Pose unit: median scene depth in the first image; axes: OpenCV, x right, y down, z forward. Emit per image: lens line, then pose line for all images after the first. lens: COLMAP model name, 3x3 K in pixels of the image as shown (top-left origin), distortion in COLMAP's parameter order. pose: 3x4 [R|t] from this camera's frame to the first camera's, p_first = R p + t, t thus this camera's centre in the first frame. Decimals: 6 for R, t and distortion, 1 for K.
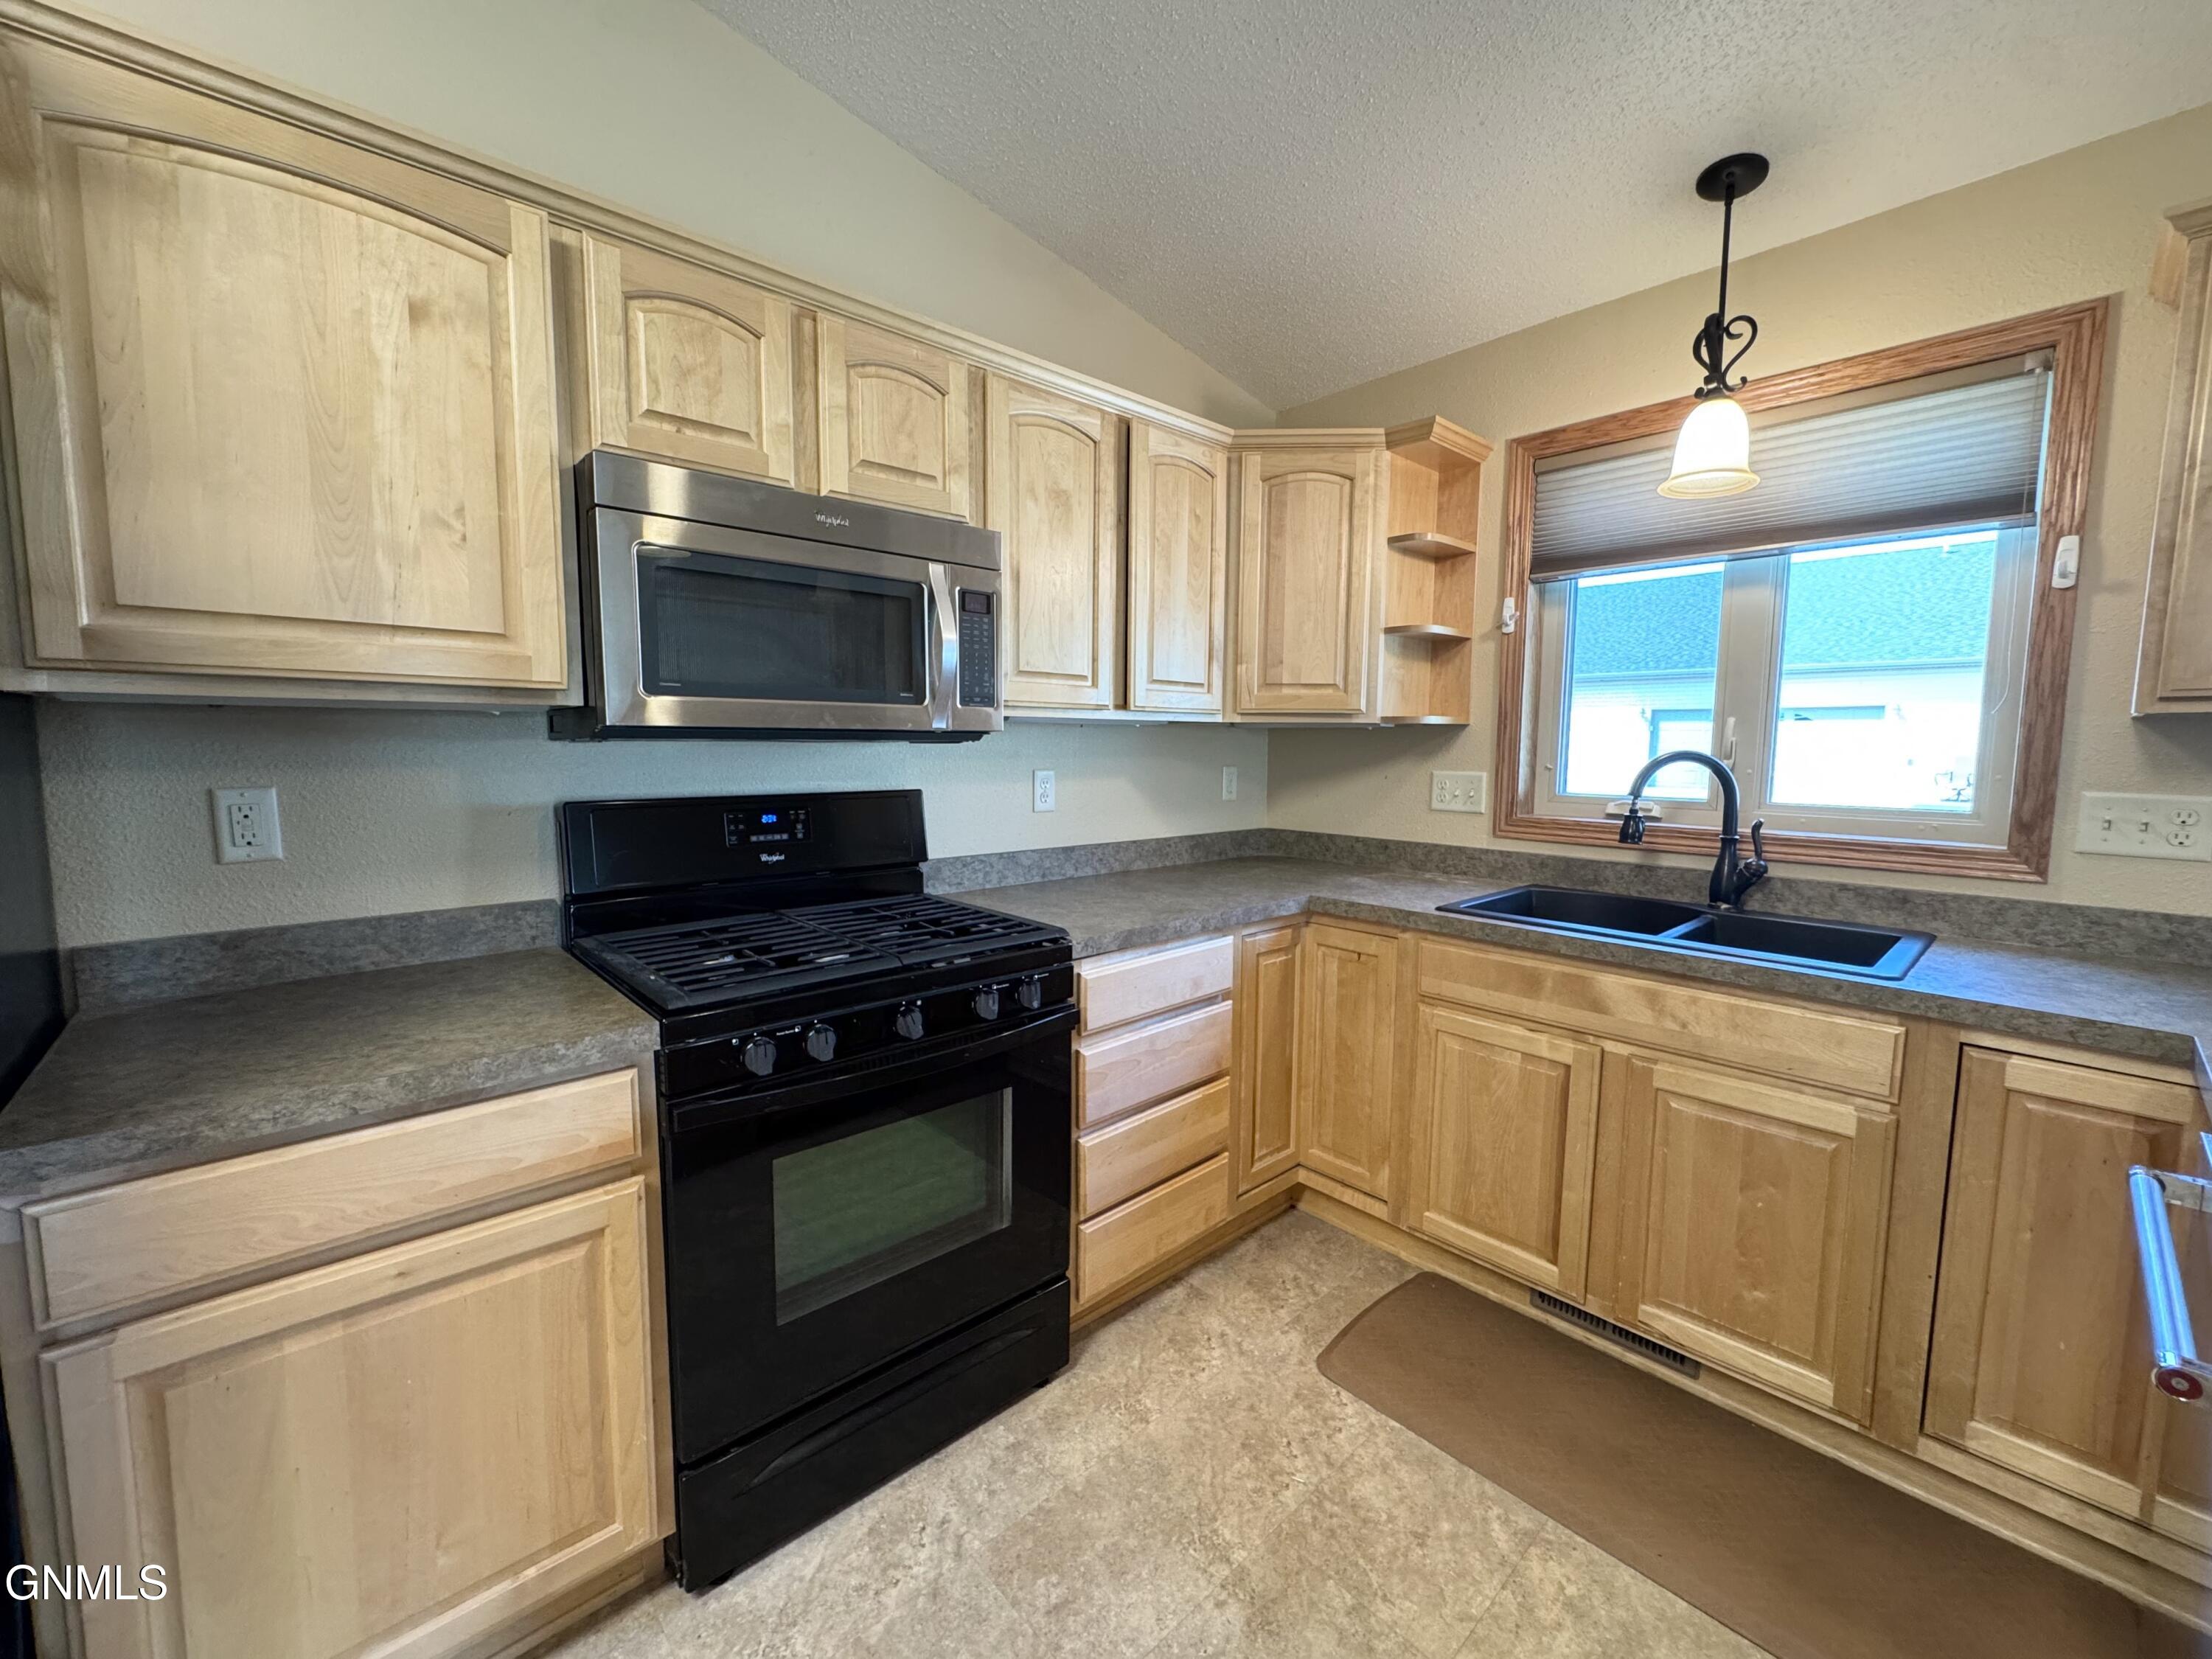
lens RADIAL K [[890.6, 0, 1121.0], [0, 890.6, 822.8], [0, 0, 1]] dist [-0.001519, -0.000112]
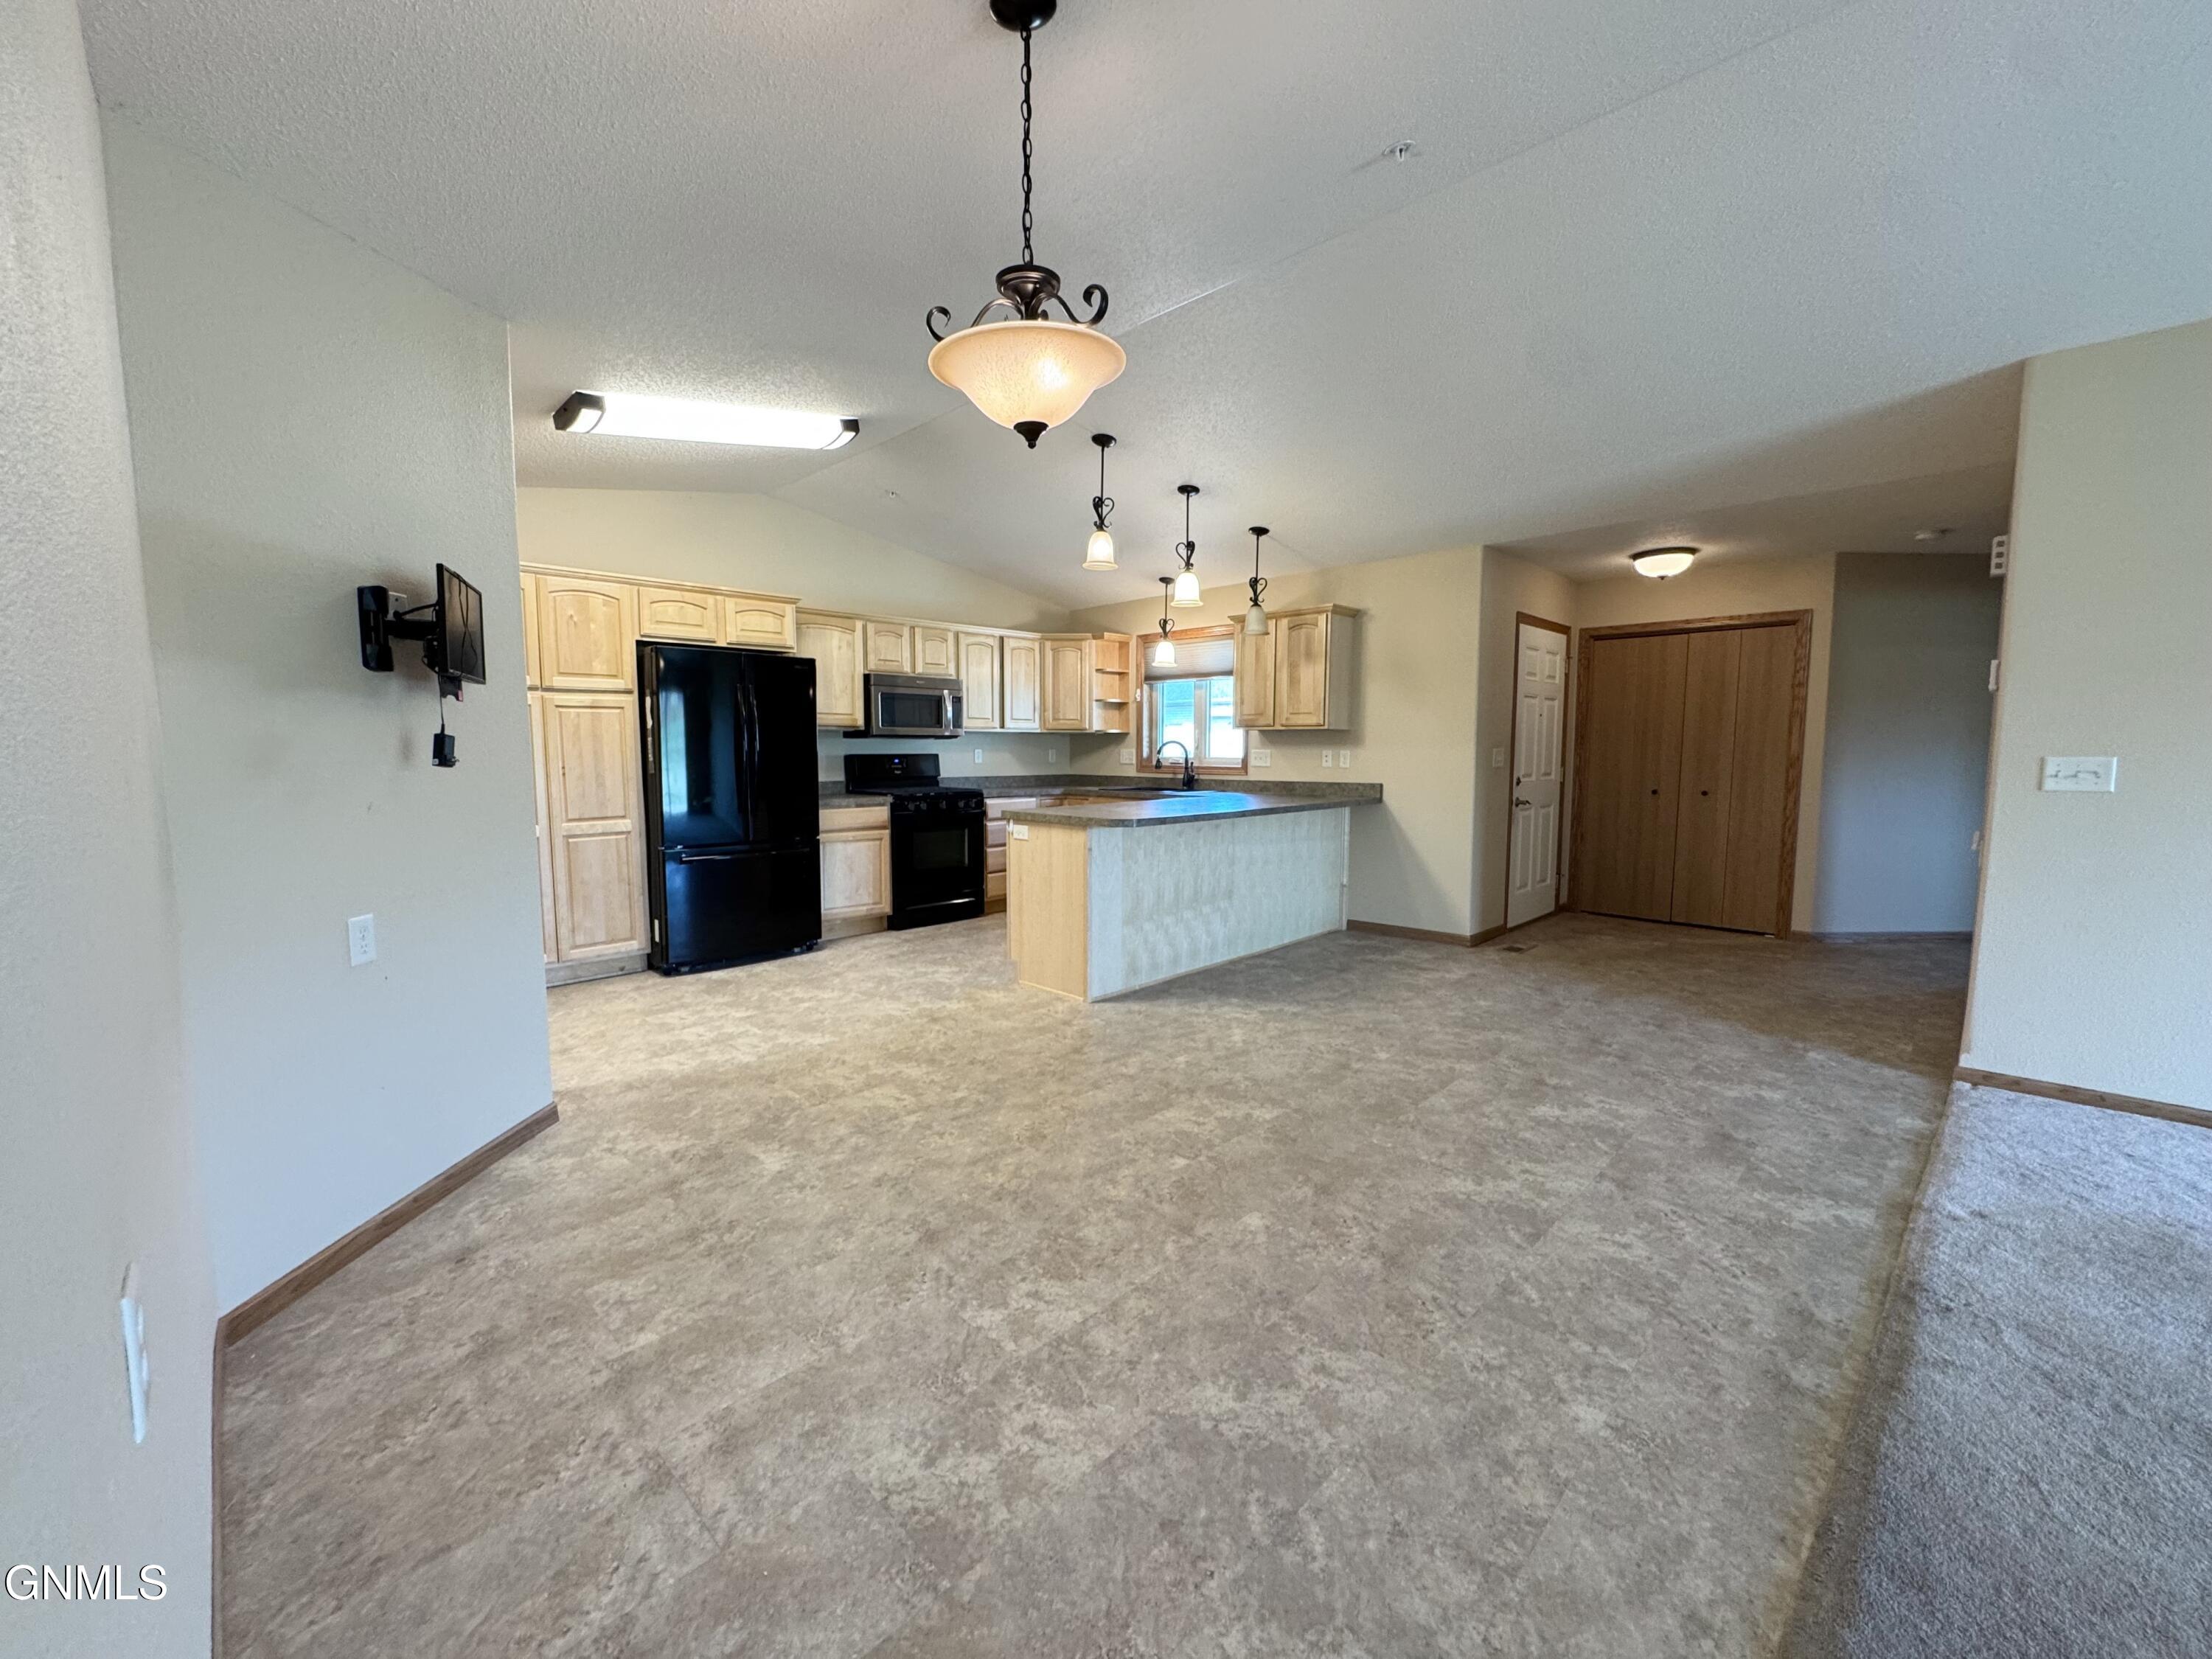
lens RADIAL K [[890.6, 0, 1106.6], [0, 890.6, 833.3], [0, 0, 1]] dist [-0.001519, -0.000112]
pose [[0.999424, -0.008092, 0.032963, 0.268891], [0.008002, 0.999964, 0.002871, 0.241425], [-0.032985, -0.002605, 0.999452, -2.198771]]
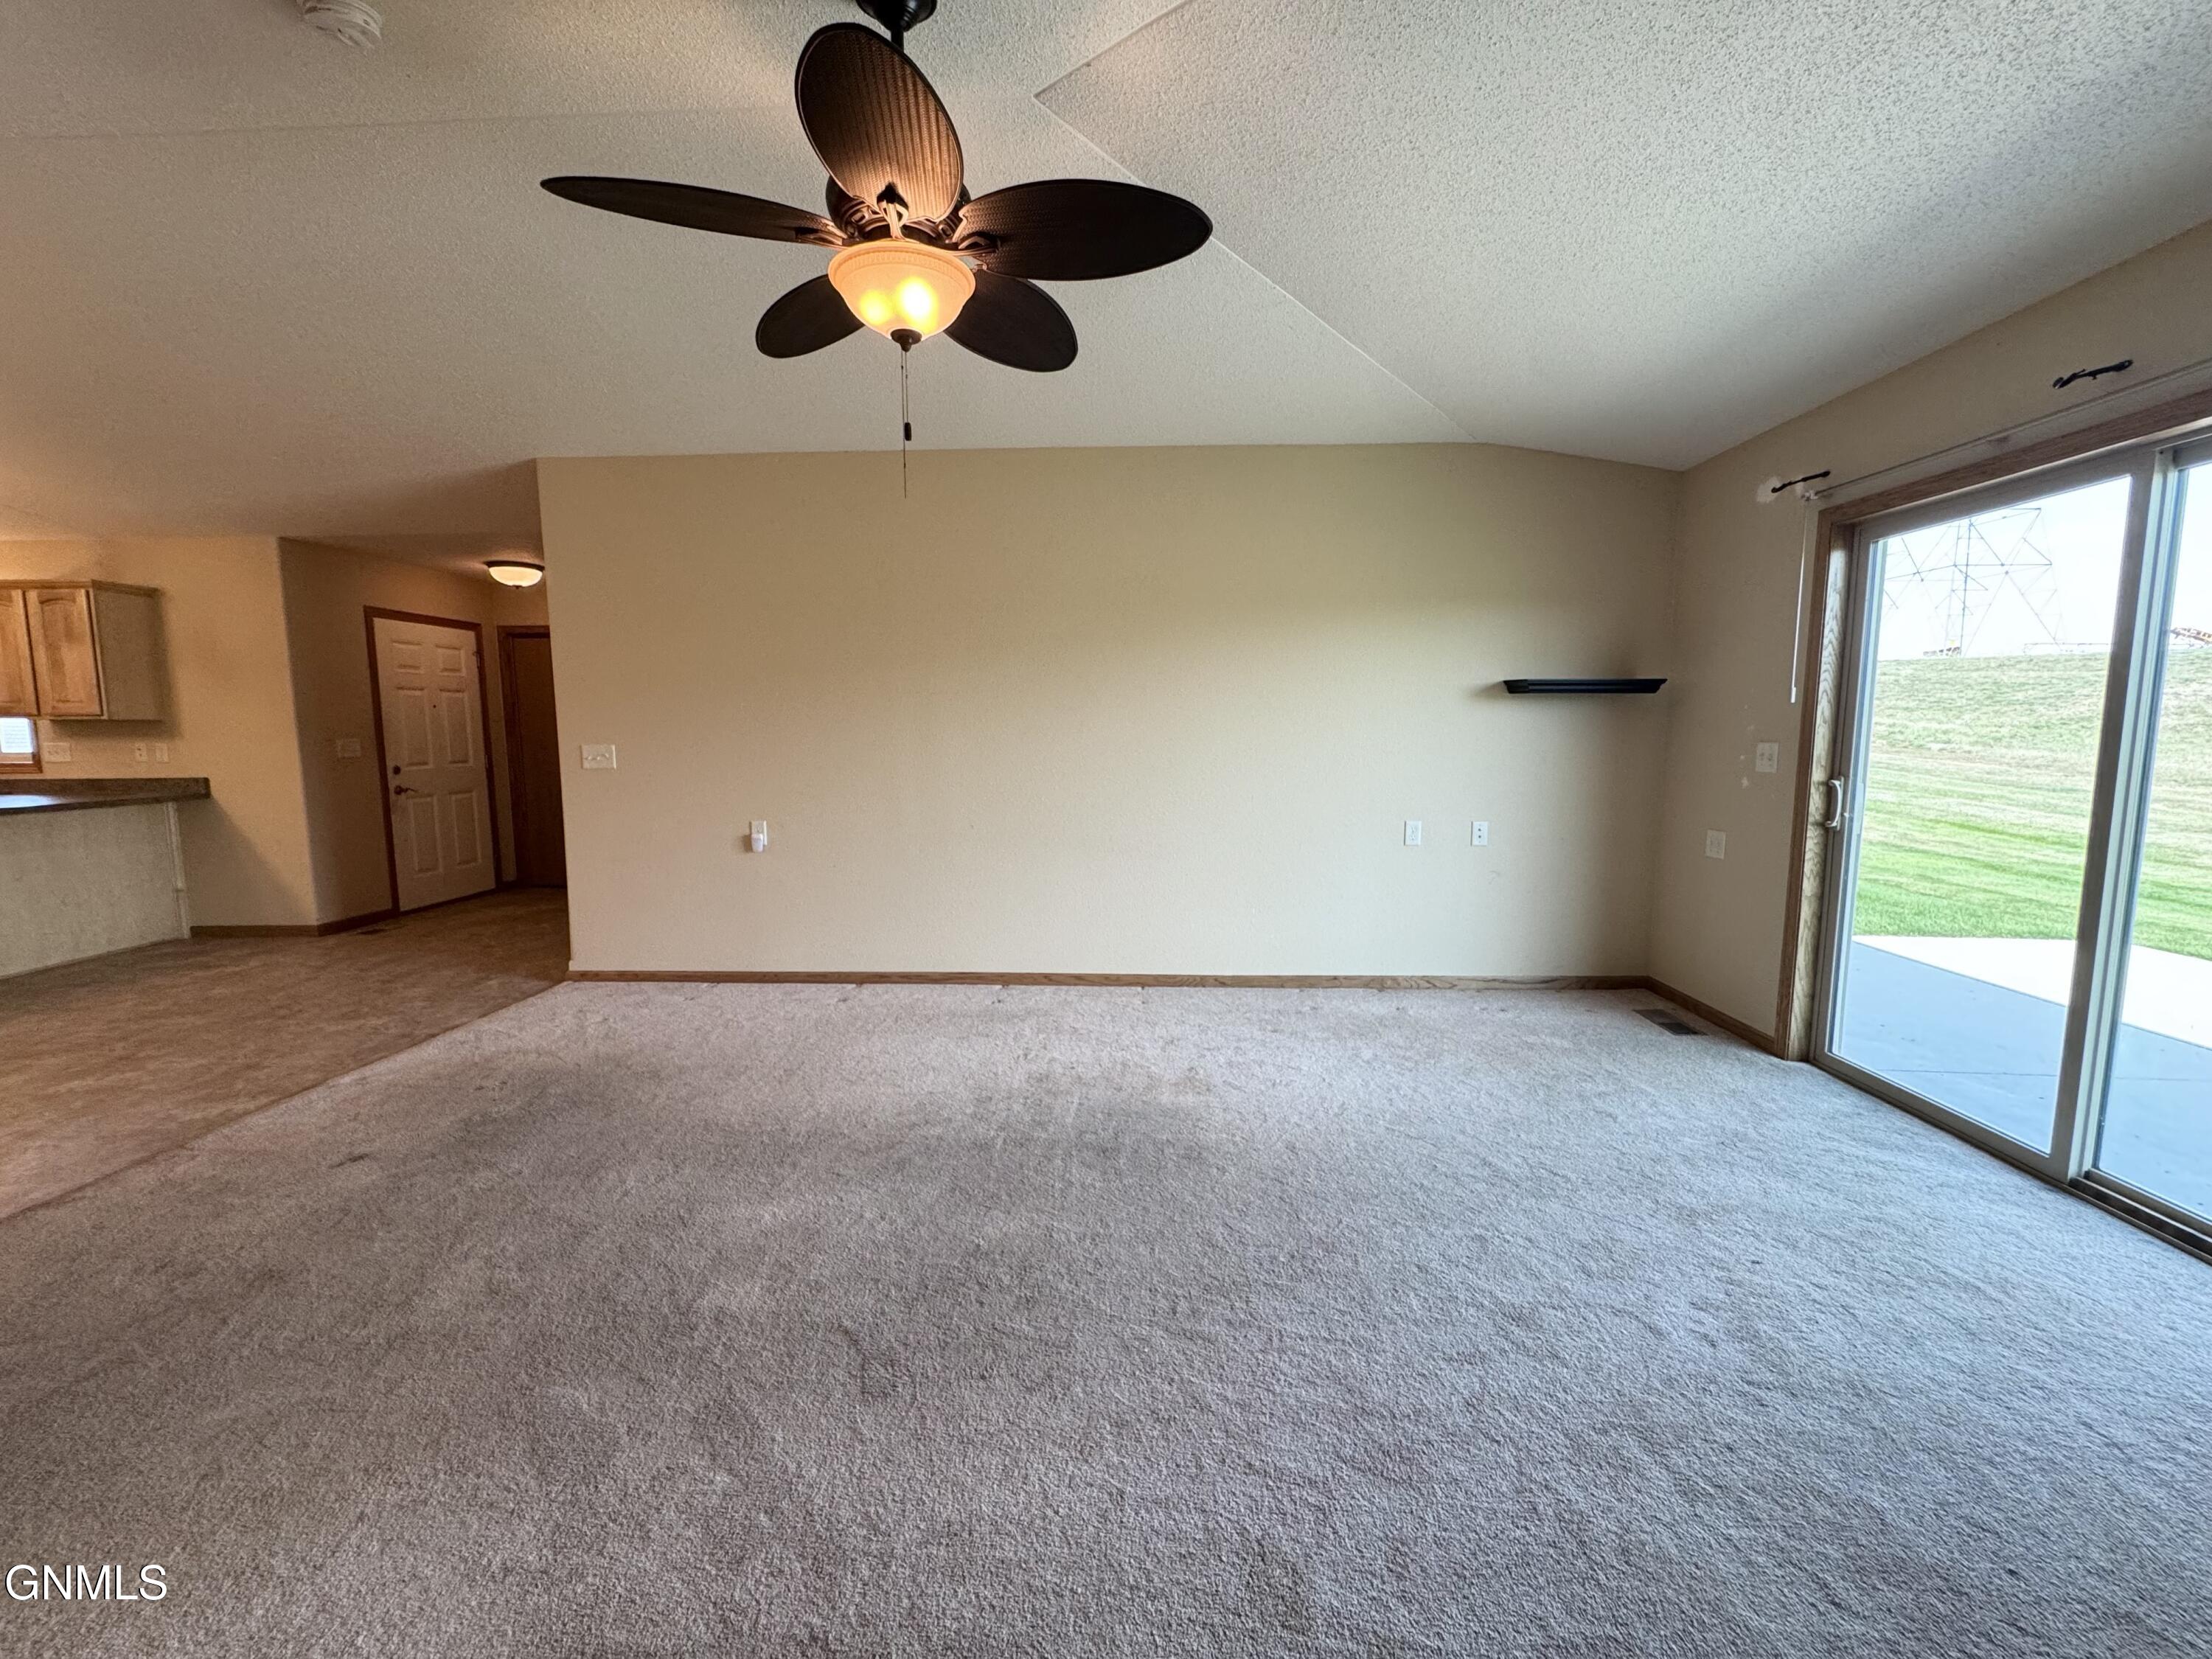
lens RADIAL K [[890.6, 0, 1102.9], [0, 890.6, 832.0], [0, 0, 1]] dist [-0.001519, -0.000112]
pose [[0.719225, -0.088492, 0.689119, 1.265184], [0.073038, 0.995990, 0.051670, 0.314668], [-0.690928, 0.013170, 0.722804, -3.114671]]
